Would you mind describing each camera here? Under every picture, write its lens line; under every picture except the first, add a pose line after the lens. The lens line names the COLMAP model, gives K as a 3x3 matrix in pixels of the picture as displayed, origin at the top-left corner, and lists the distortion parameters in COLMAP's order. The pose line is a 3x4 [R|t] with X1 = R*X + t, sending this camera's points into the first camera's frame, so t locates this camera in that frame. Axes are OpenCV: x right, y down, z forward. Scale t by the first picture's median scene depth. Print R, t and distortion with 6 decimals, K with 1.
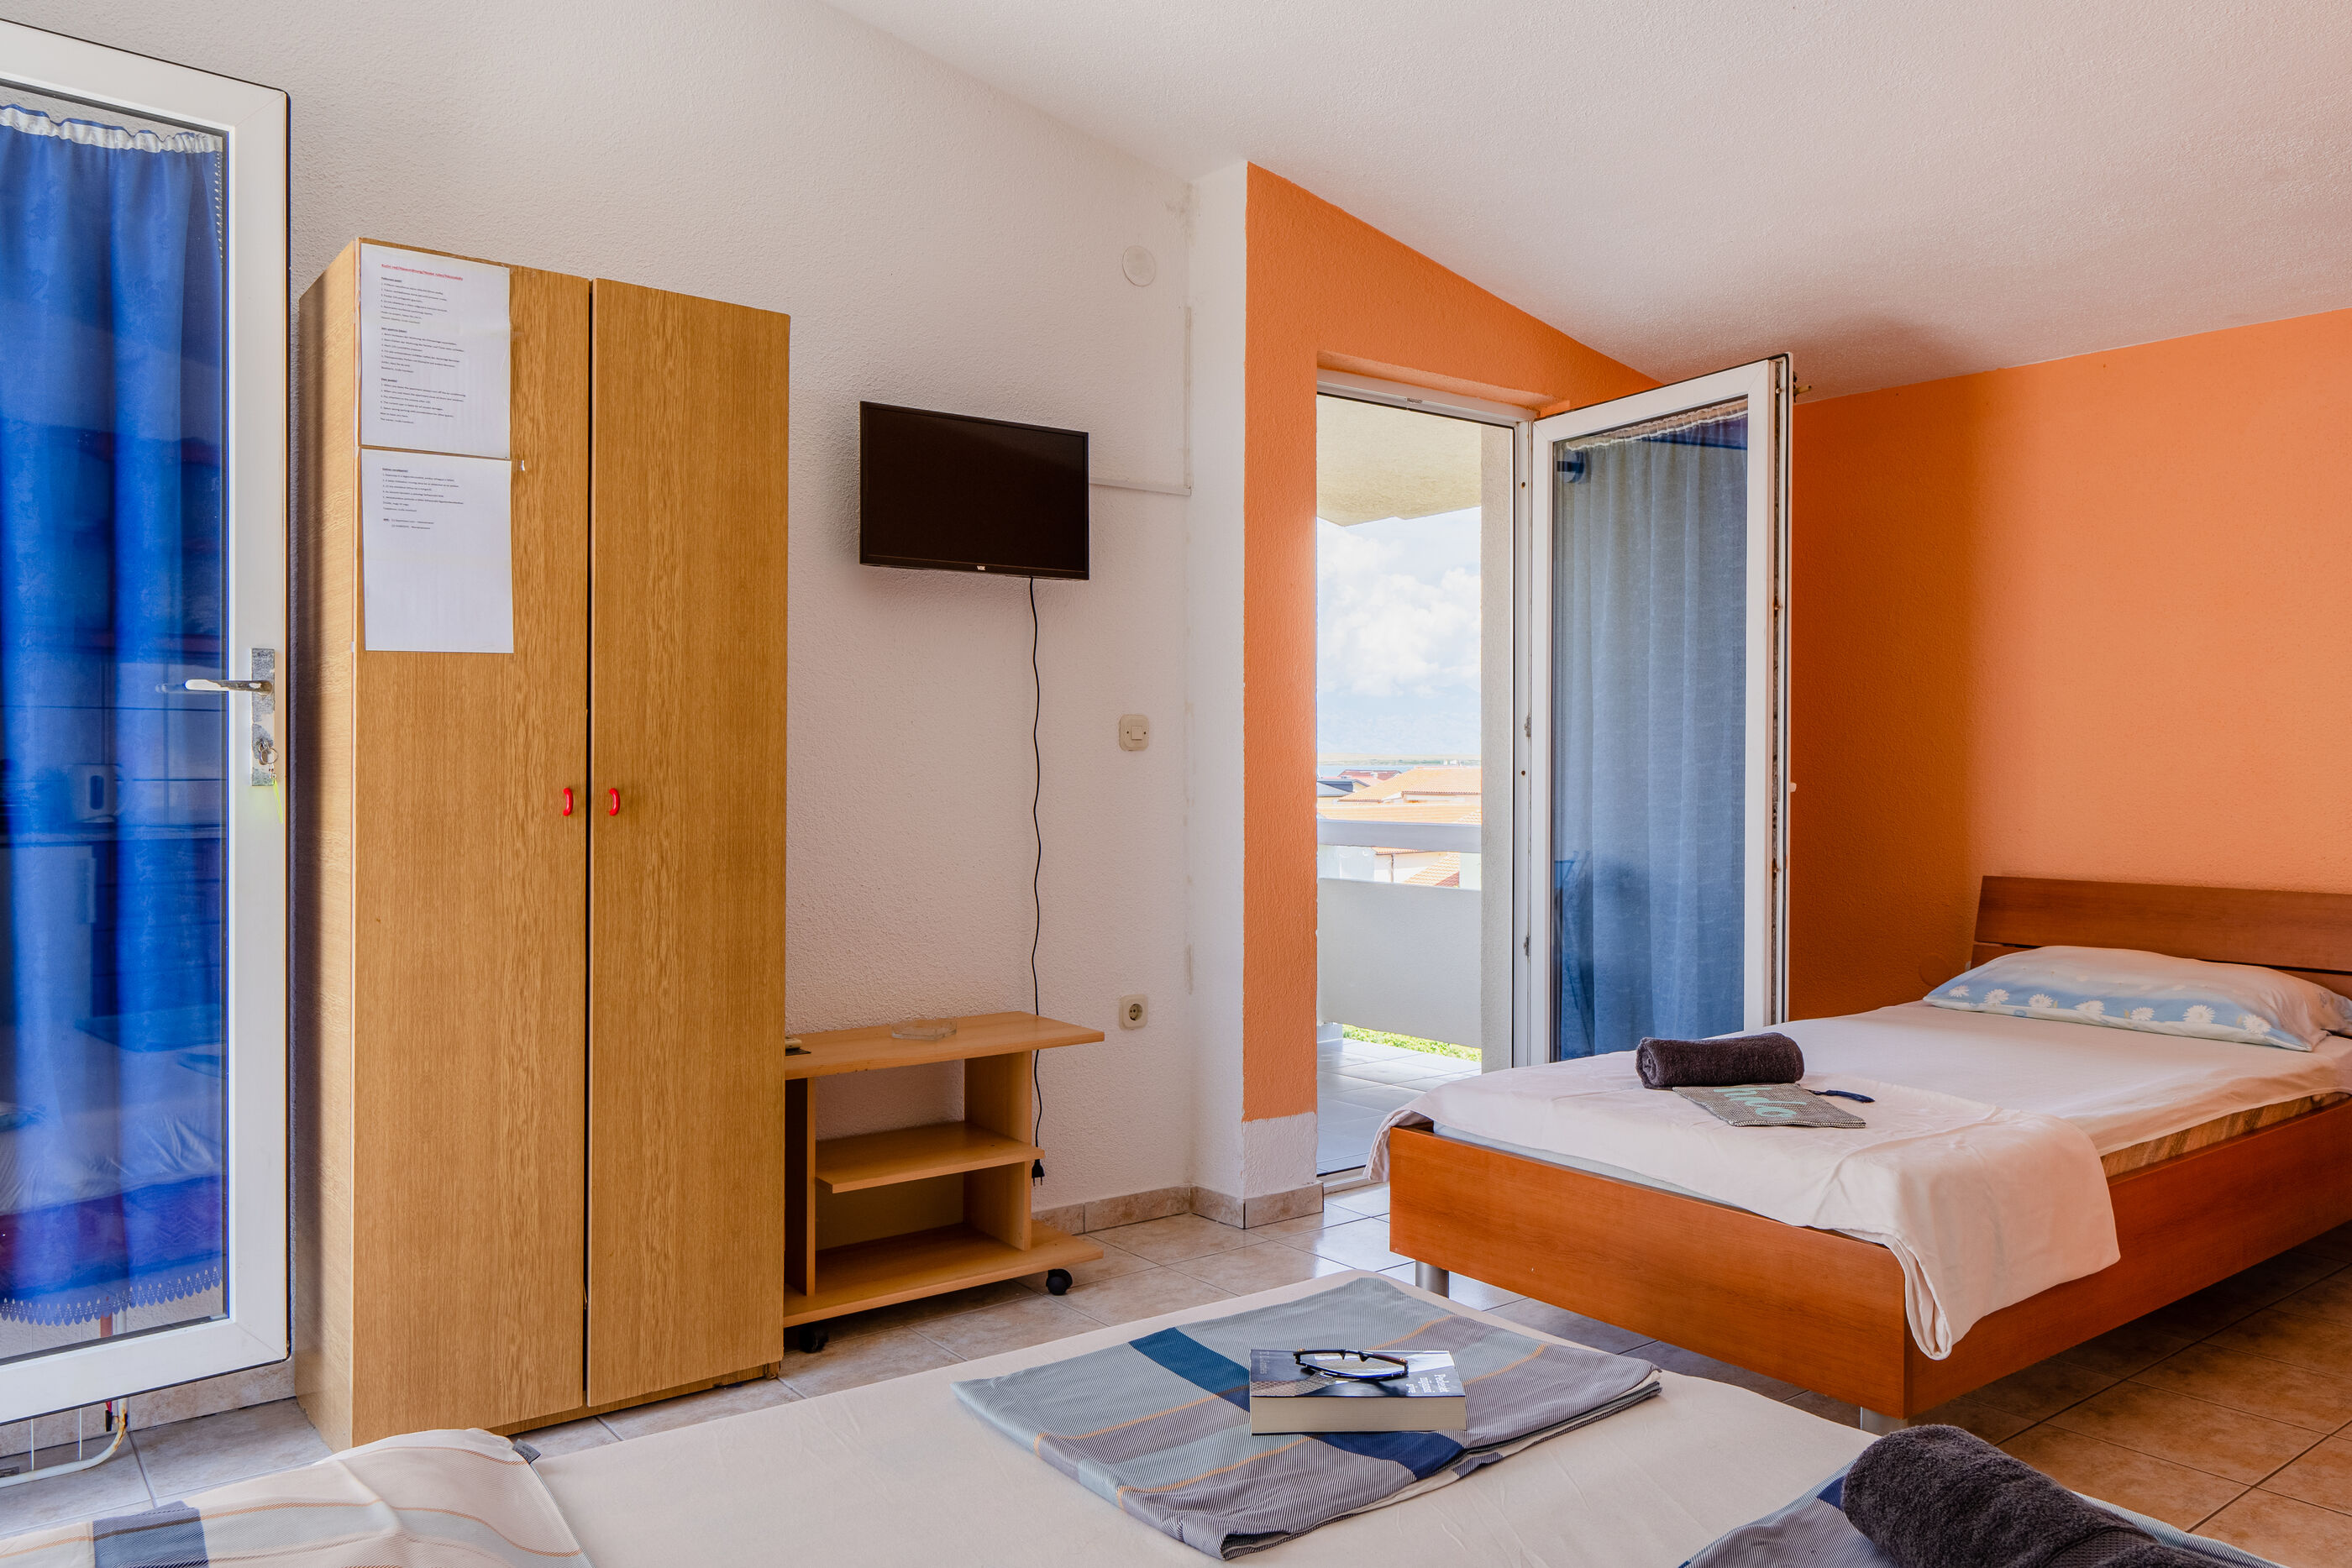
lens RADIAL K [[1661.2, 0, 1134.9], [0, 1661.2, 763.5], [0, 0, 1]] dist [0.002628, -0.007159]
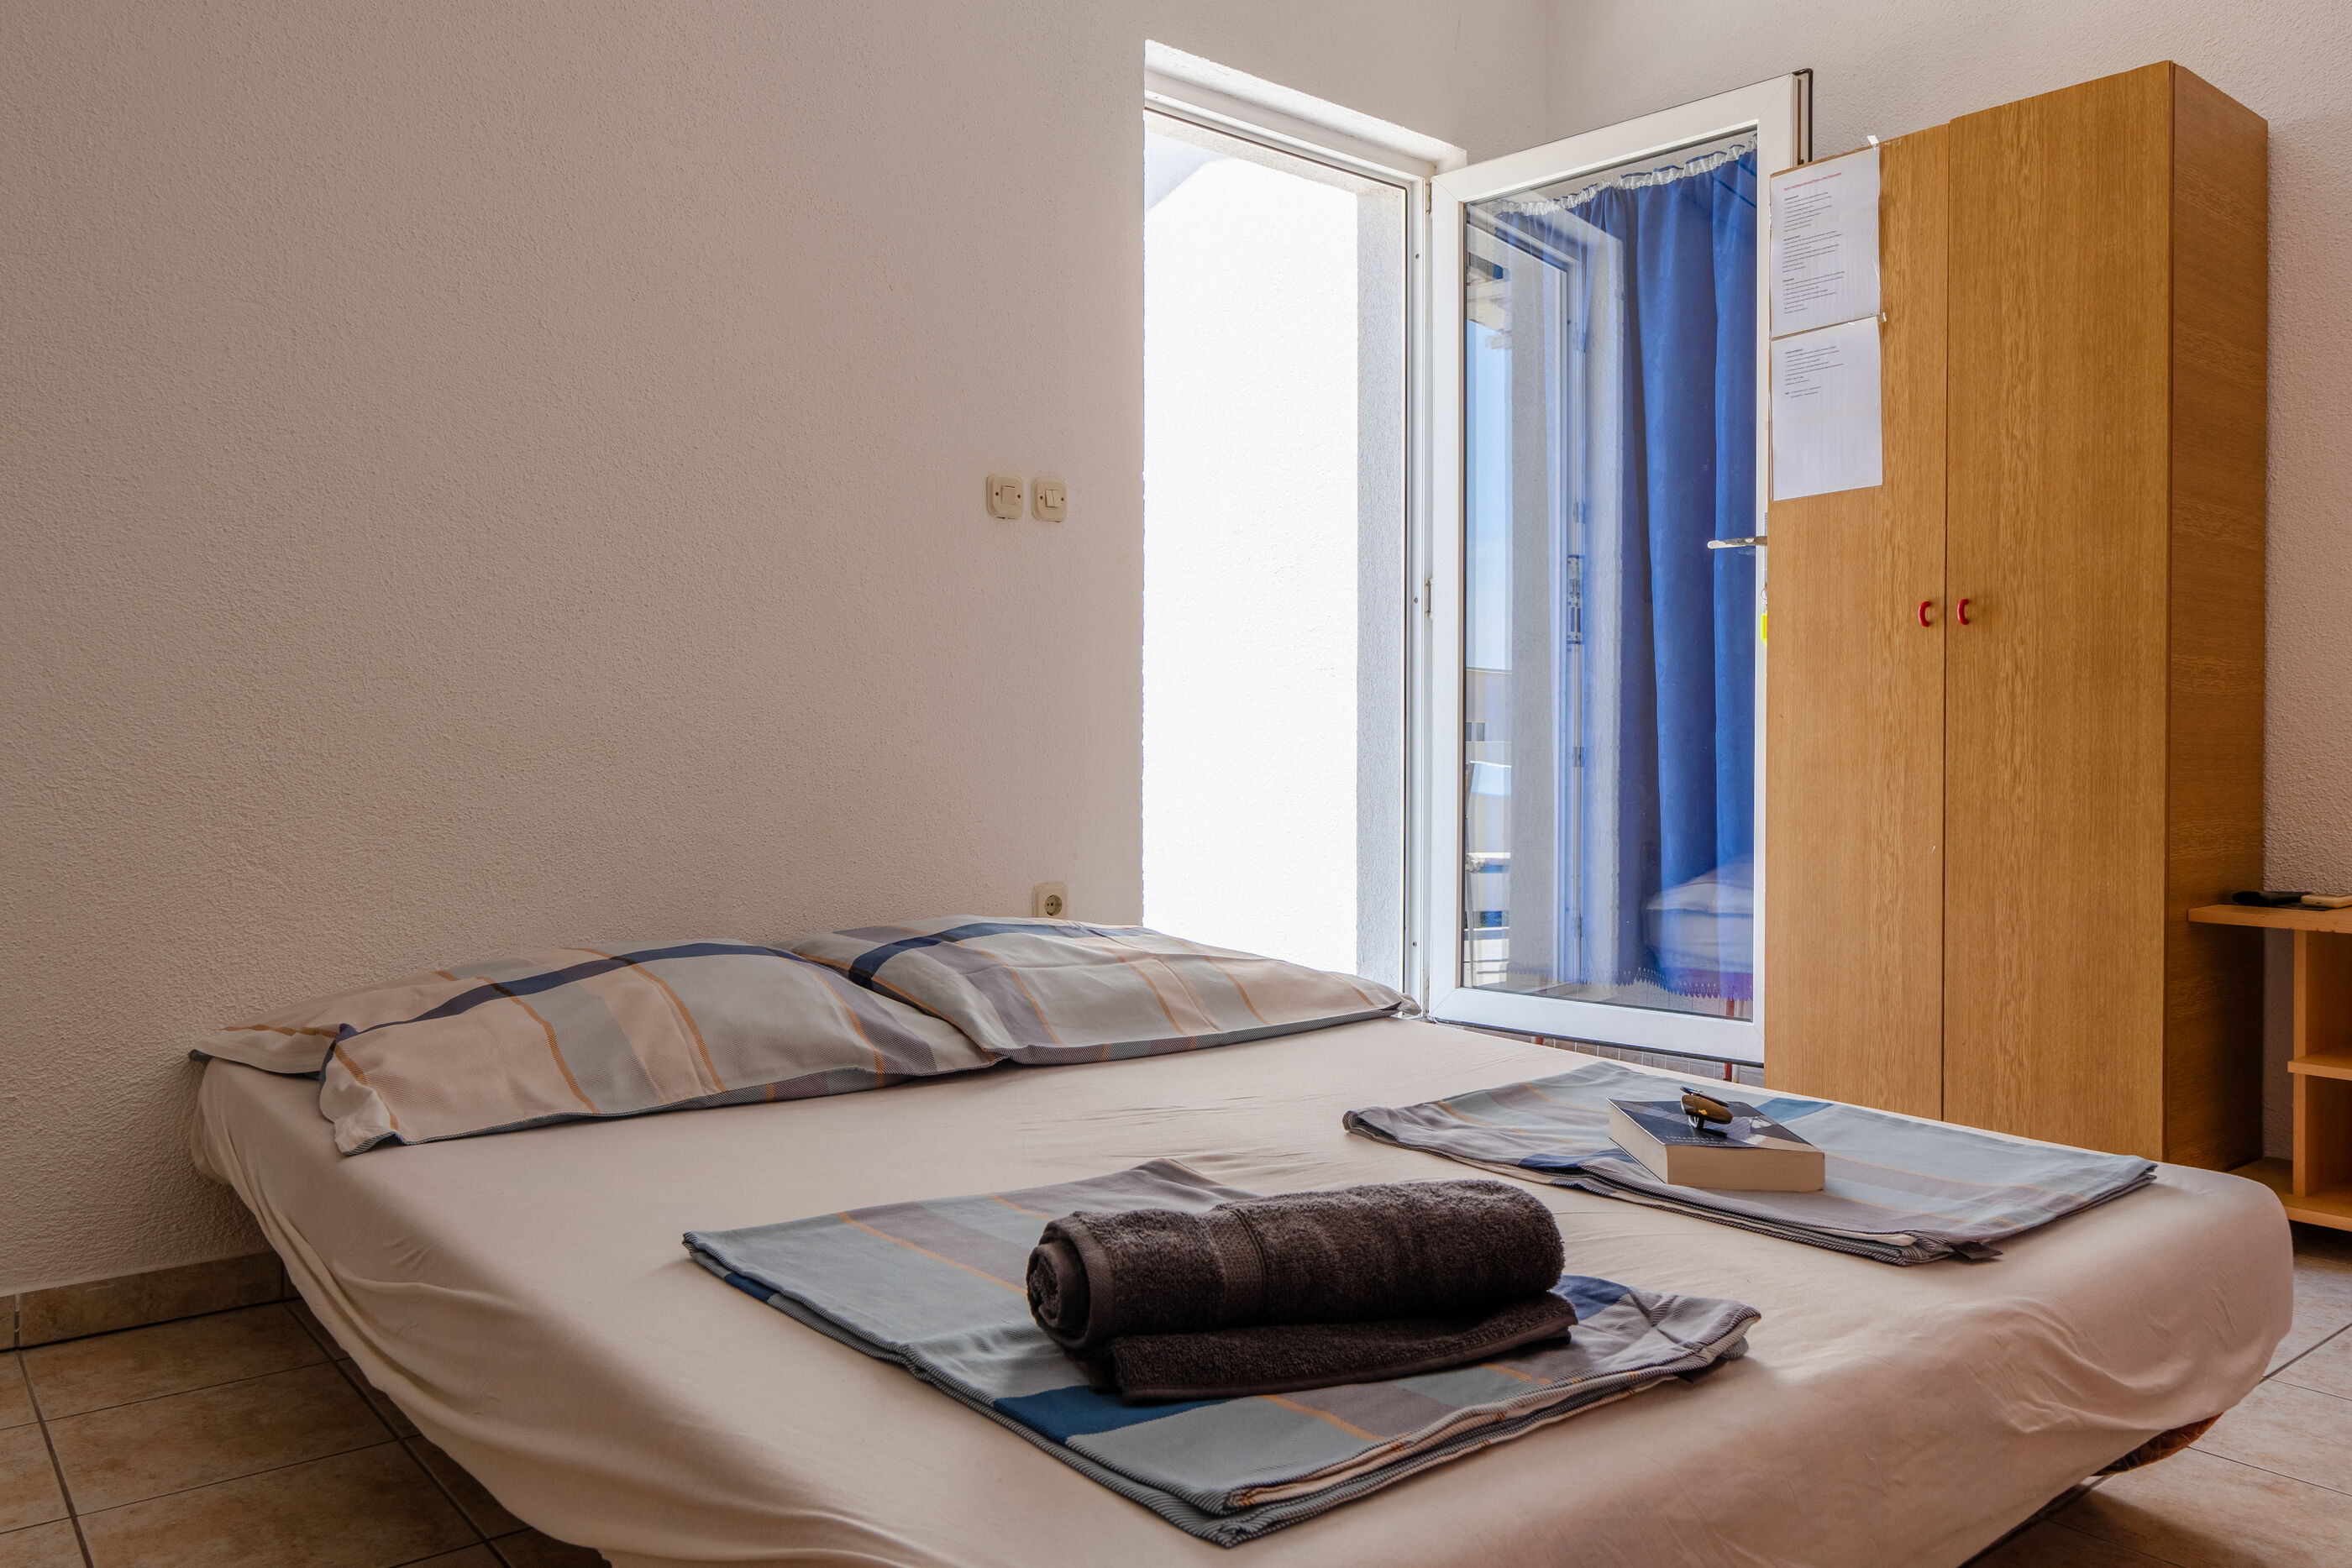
lens RADIAL K [[1661.2, 0, 1185.3], [0, 1661.2, 747.3], [0, 0, 1]] dist [0.002628, -0.007159]
pose [[0.036264, -0.000484, -0.999342, 0.695813], [-0.002653, 0.999996, -0.000581, 0.107466], [0.999339, 0.002672, 0.036262, 0.457182]]
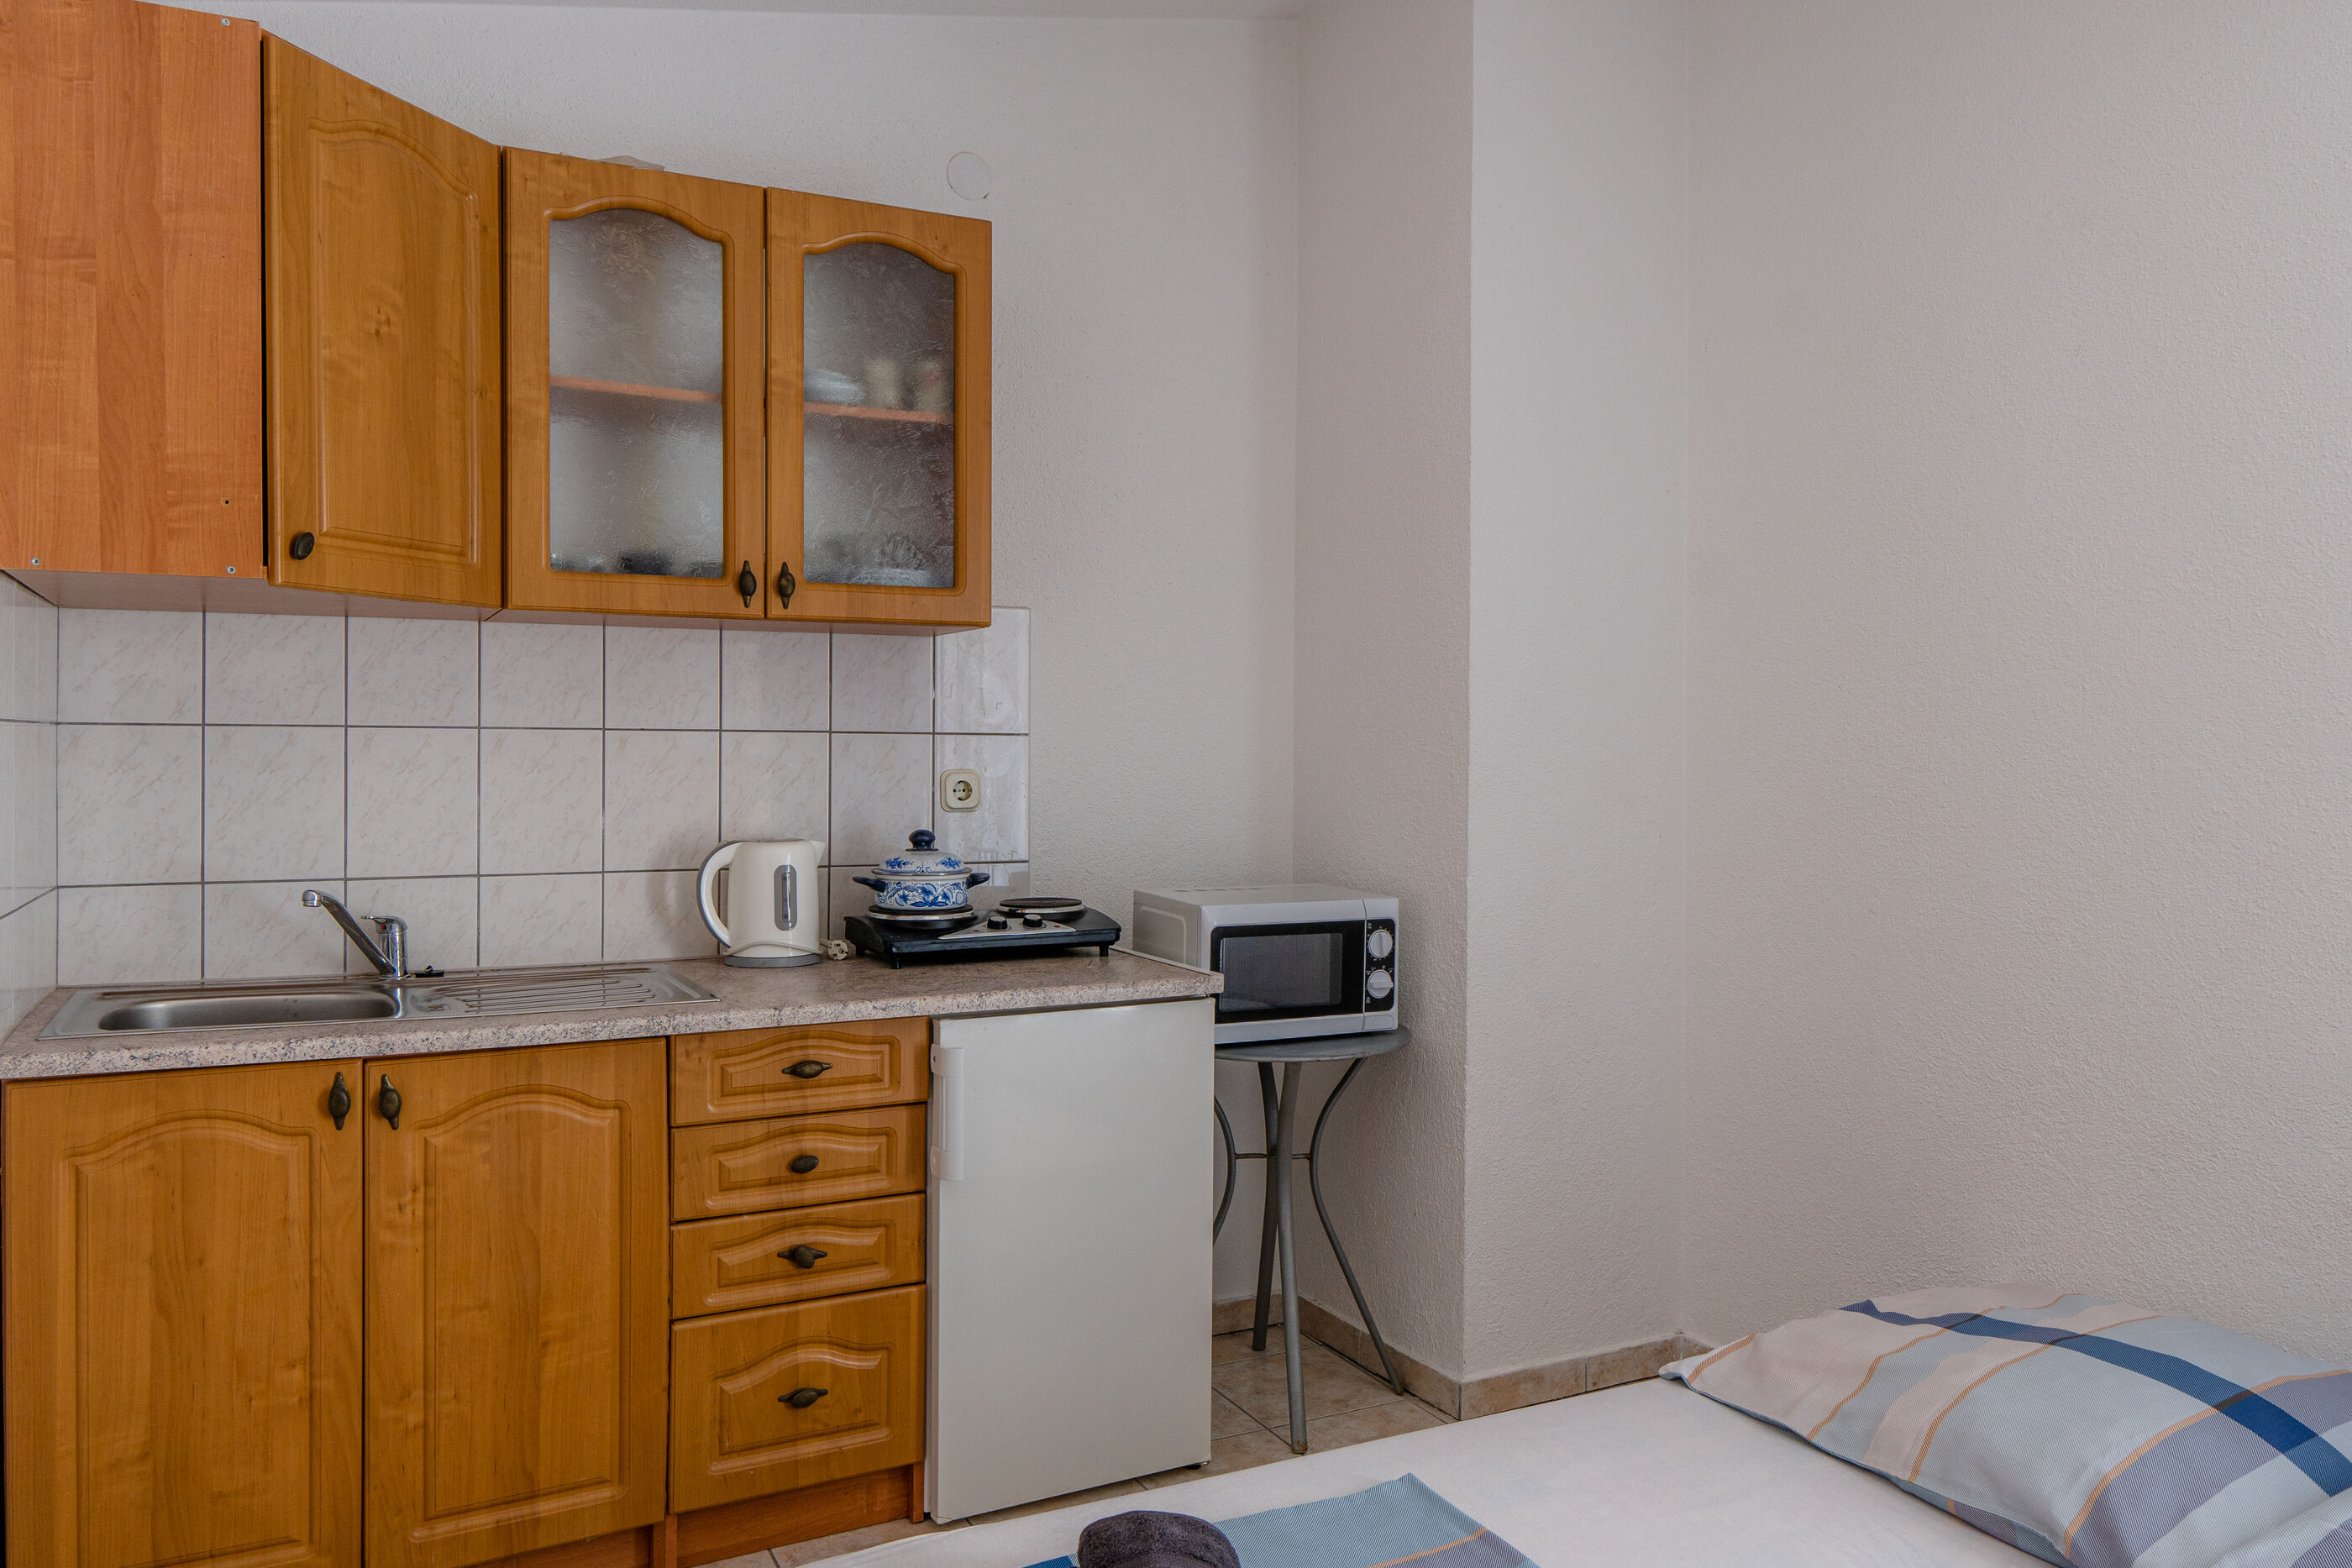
lens RADIAL K [[1661.2, 0, 1182.7], [0, 1661.2, 758.0], [0, 0, 1]] dist [0.002628, -0.007159]
pose [[-0.985682, -0.009204, 0.168365, 0.184001], [-0.008182, 0.999944, 0.006766, -0.064705], [-0.168418, 0.005292, -0.985701, 1.051566]]
